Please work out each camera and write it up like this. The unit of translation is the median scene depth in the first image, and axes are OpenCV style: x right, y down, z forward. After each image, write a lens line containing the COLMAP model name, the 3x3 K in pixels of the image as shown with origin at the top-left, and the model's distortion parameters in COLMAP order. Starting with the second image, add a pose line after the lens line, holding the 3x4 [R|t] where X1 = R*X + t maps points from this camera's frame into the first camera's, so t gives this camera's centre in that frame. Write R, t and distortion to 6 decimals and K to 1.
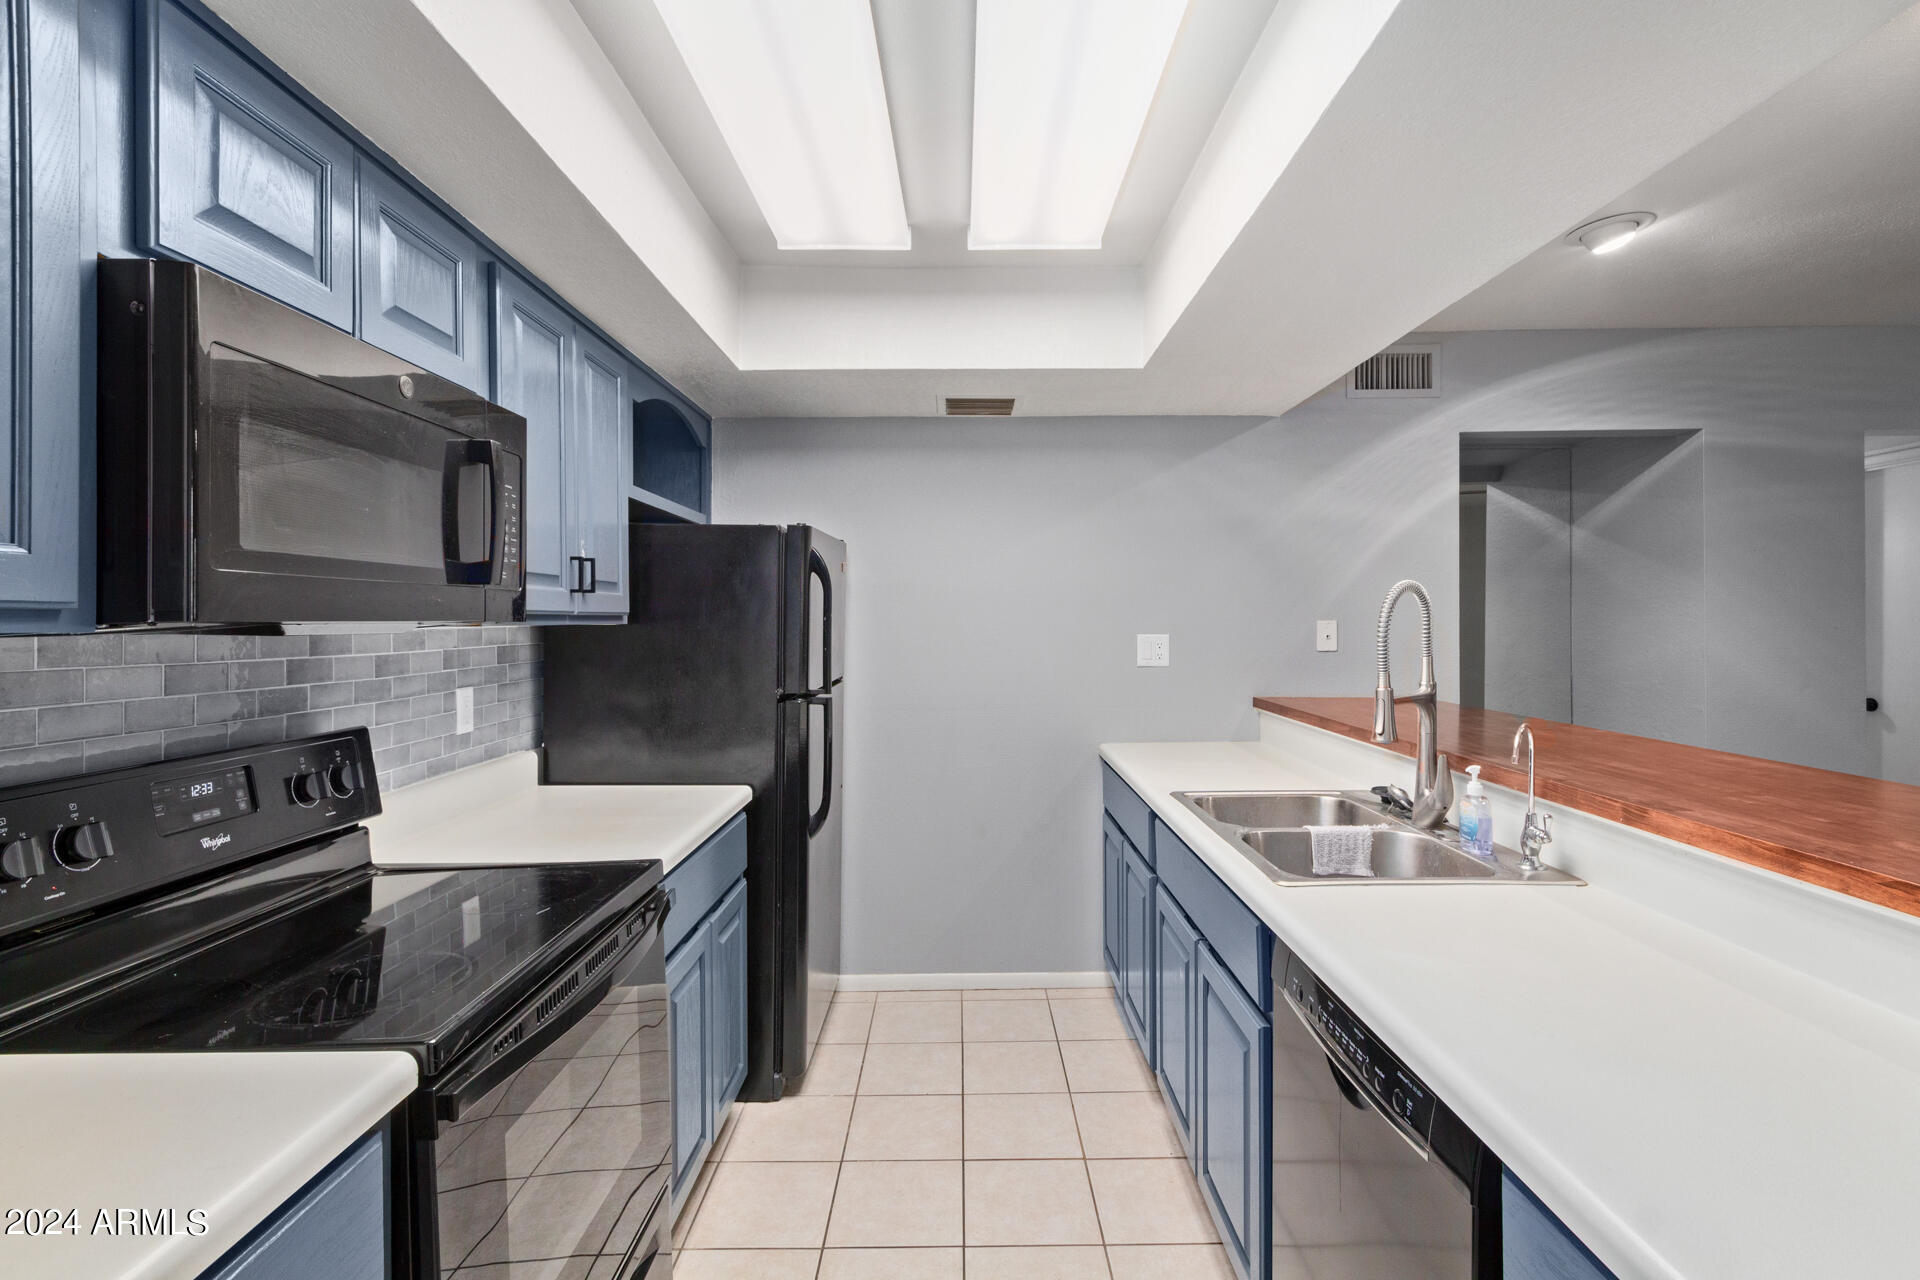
lens RADIAL K [[891.1, 0, 964.1], [0, 891.1, 624.8], [0, 0, 1]] dist [0.005816, 0.000345]
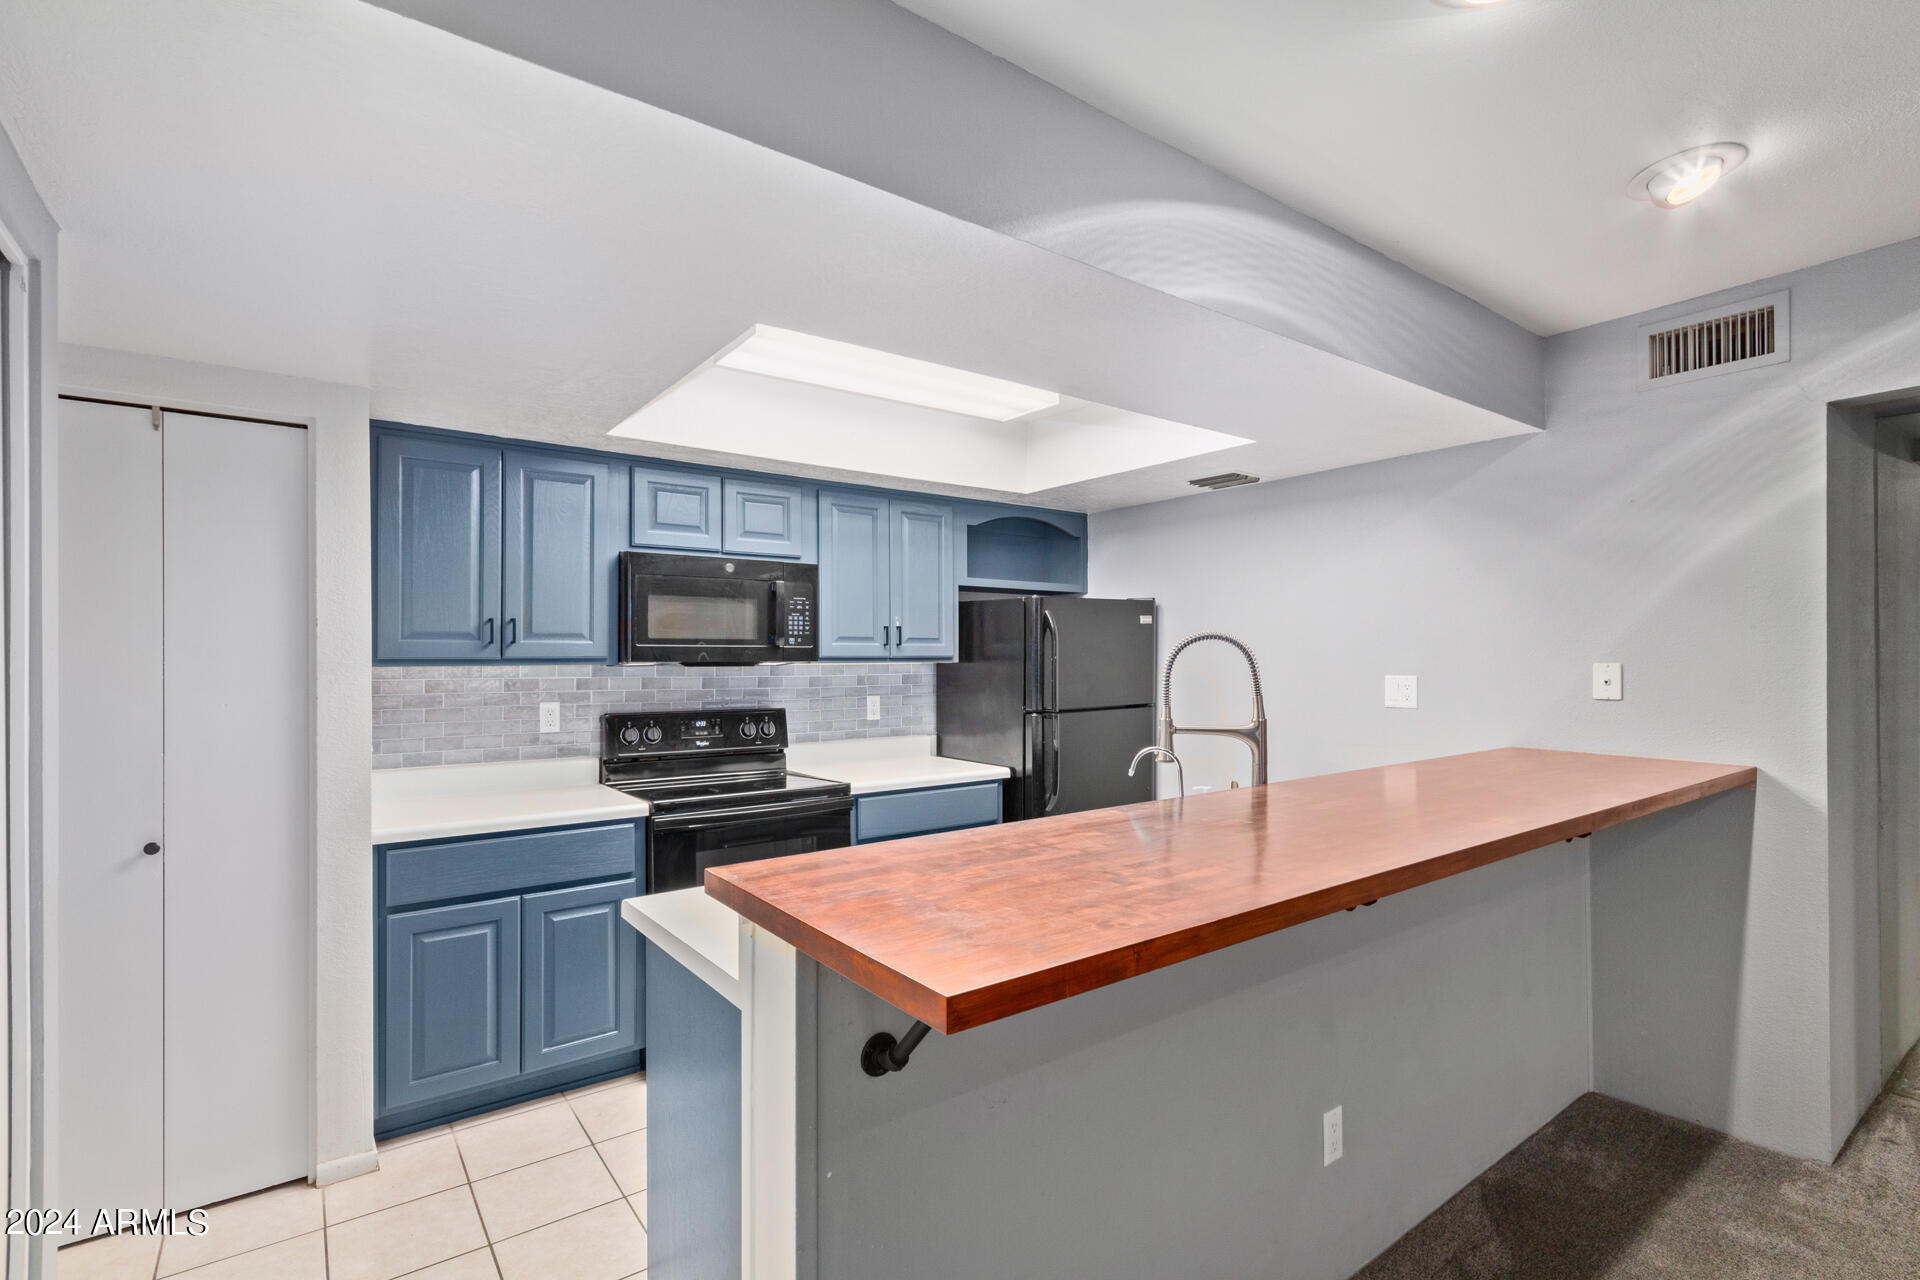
lens RADIAL K [[891.1, 0, 960.5], [0, 891.1, 659.3], [0, 0, 1]] dist [0.005816, 0.000345]
pose [[0.596887, 0.003945, -0.802315, 1.044041], [-0.004452, 0.999989, 0.001604, -0.010154], [0.802313, 0.002615, 0.596898, 0.016596]]
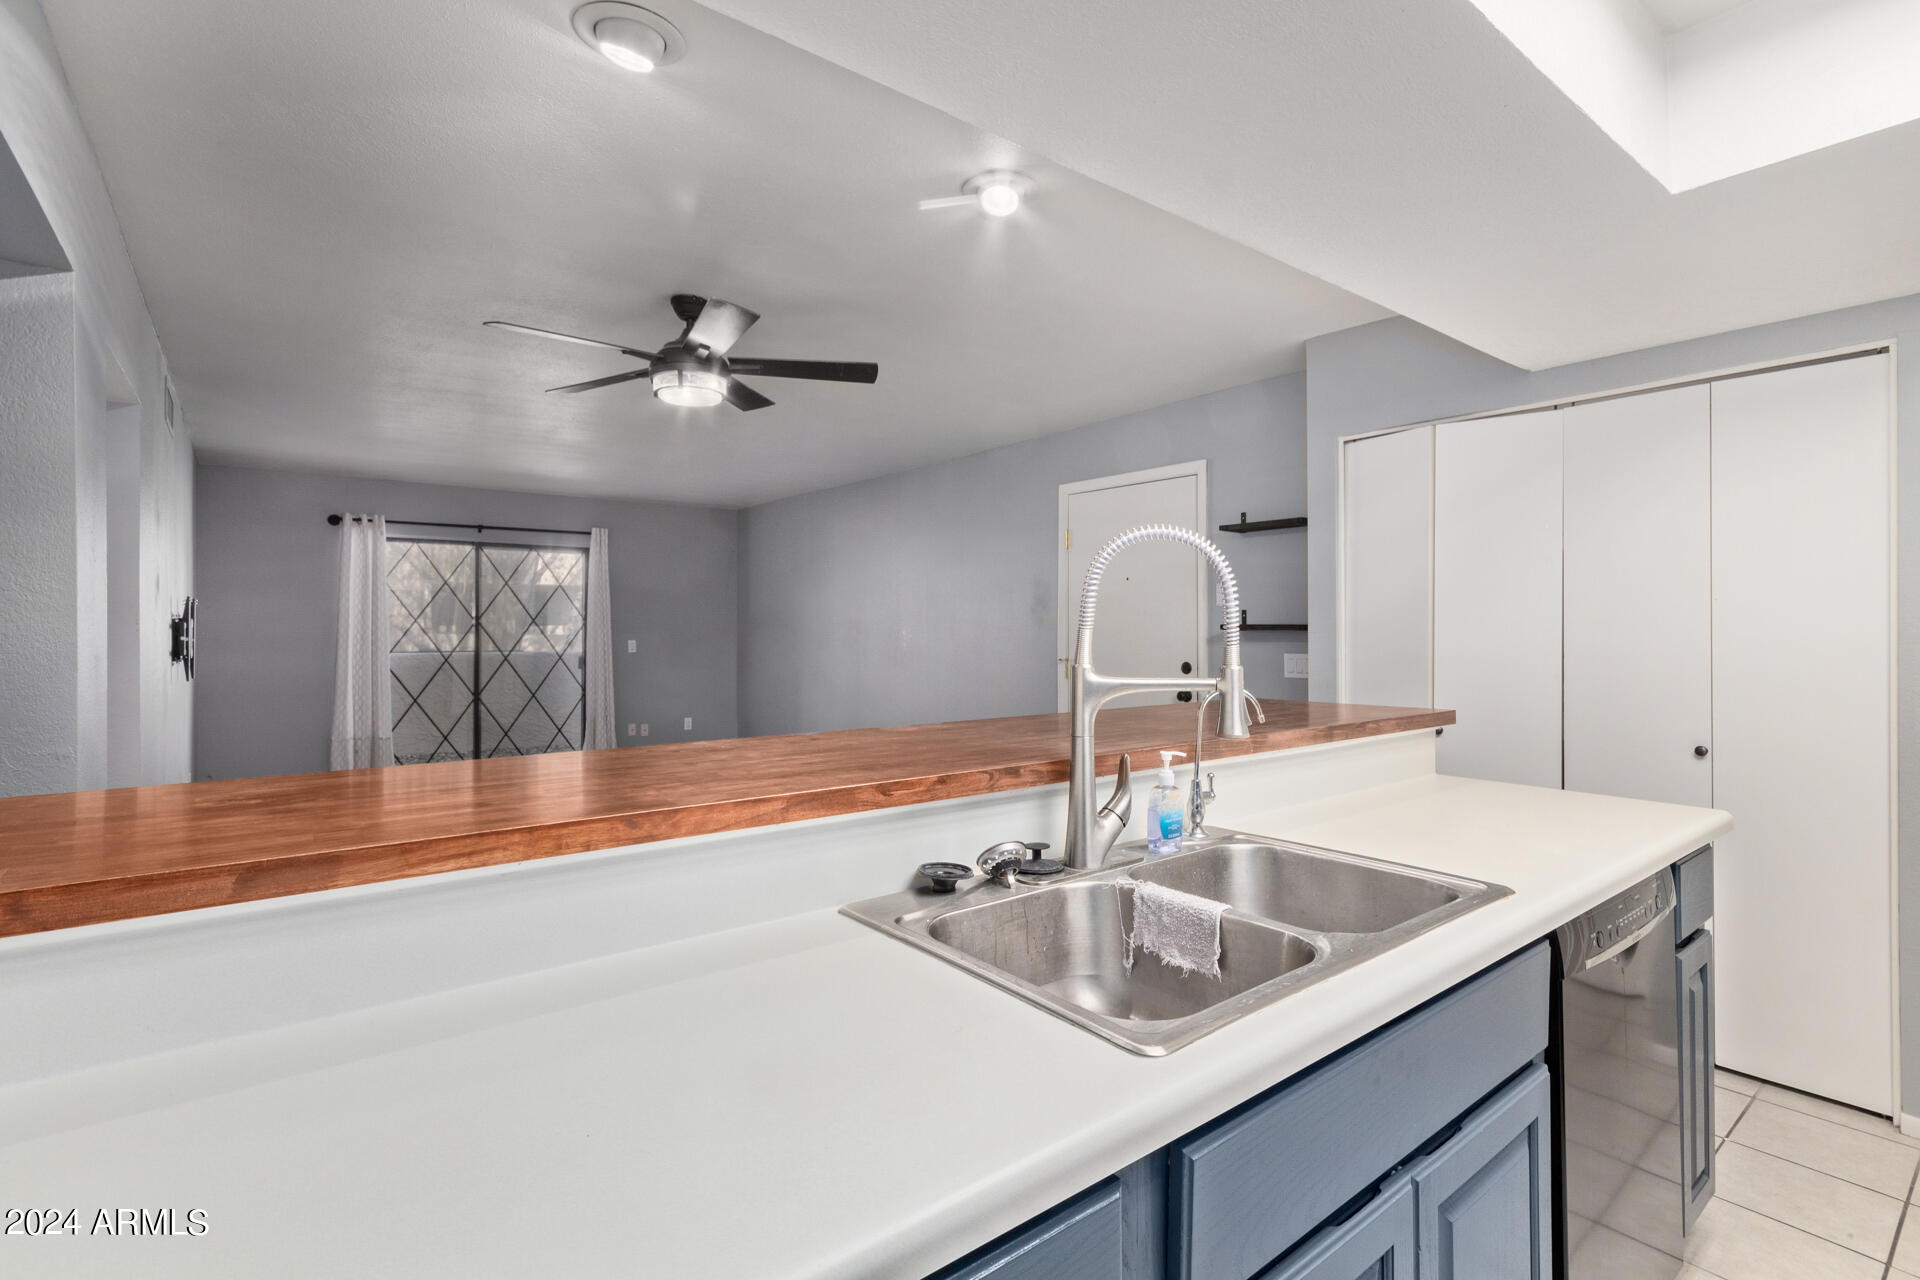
lens RADIAL K [[891.1, 0, 963.3], [0, 891.1, 623.6], [0, 0, 1]] dist [0.005816, 0.000345]
pose [[-0.620021, 0.011234, 0.784505, 0.012456], [0.011466, 0.999920, -0.005256, 0.029346], [-0.784502, 0.005736, -0.620100, 1.334019]]
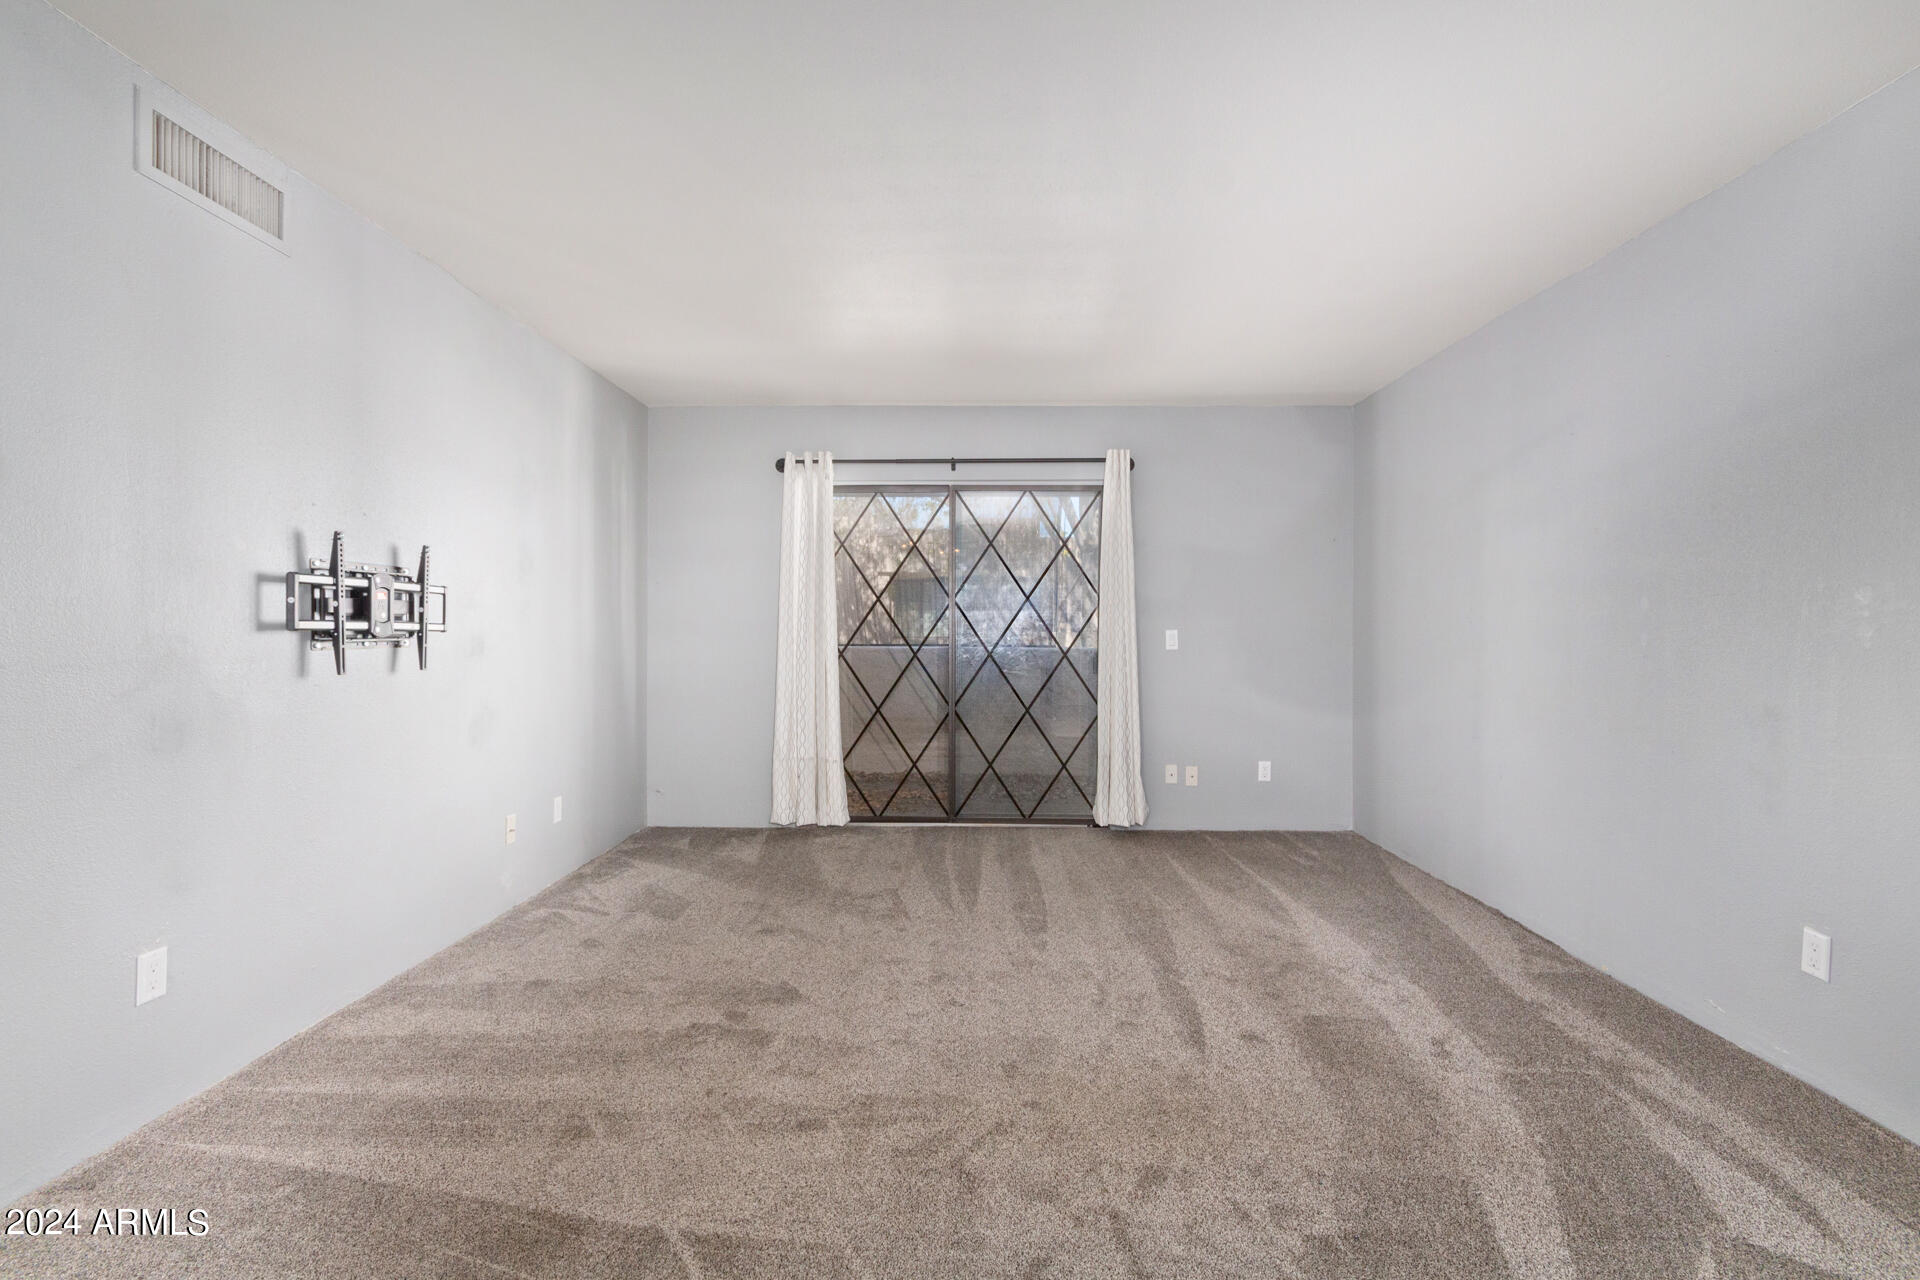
lens RADIAL K [[891.1, 0, 966.0], [0, 891.1, 630.8], [0, 0, 1]] dist [0.005816, 0.000345]
pose [[0.022057, 0.007737, 0.999727, 1.432187], [0.004695, 0.999958, -0.007842, 0.080304], [-0.999746, 0.004867, 0.022019, 0.610945]]
